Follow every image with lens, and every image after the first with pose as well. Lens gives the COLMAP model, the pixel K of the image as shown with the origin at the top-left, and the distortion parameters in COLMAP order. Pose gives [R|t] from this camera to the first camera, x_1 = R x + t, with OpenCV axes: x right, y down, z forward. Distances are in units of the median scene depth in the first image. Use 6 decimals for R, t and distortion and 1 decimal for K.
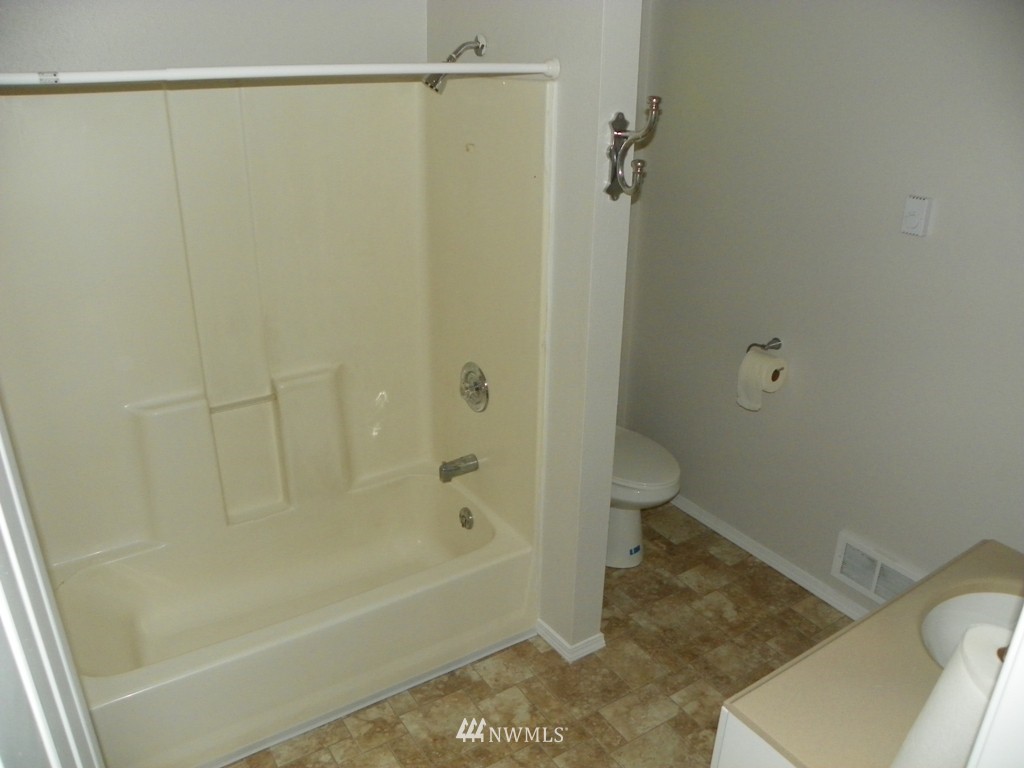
lens RADIAL K [[779.8, 0, 512.0], [0, 779.8, 384.0], [0, 0, 1]] dist [-0.120441, 0.010006]
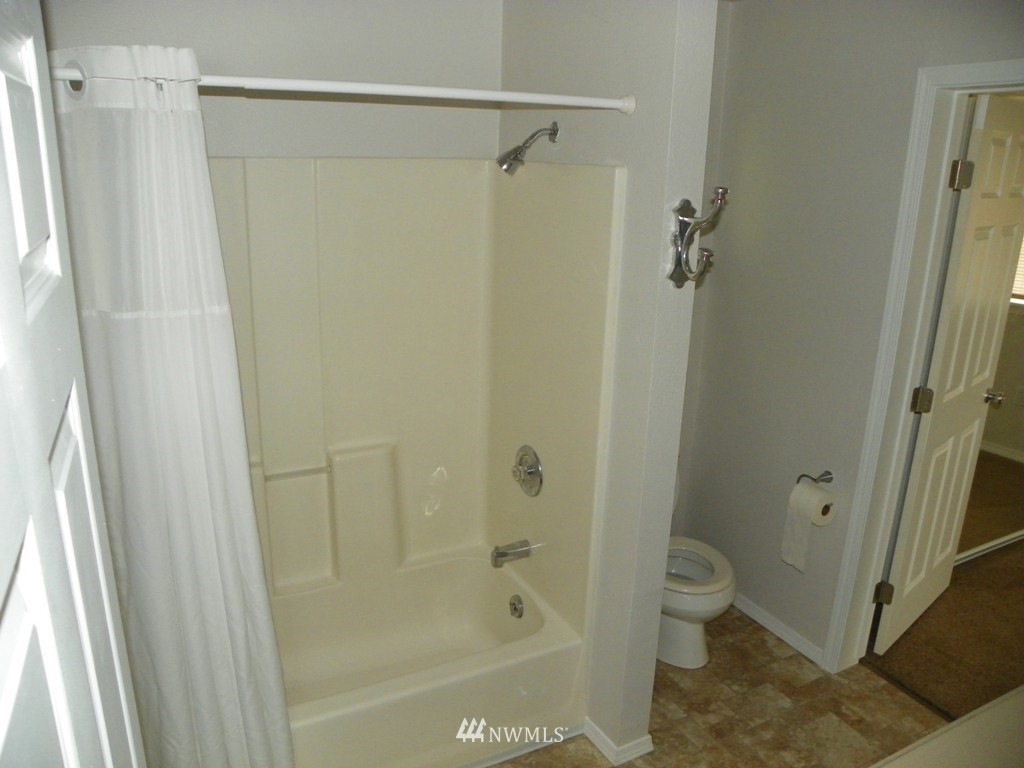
lens RADIAL K [[779.8, 0, 512.0], [0, 779.8, 384.0], [0, 0, 1]] dist [-0.120441, 0.010006]
pose [[-0.995238, -0.067931, 0.069907, 0.601797], [-0.006650, 0.762814, 0.646584, -0.671224], [-0.097249, 0.643040, -0.759633, 1.625406]]
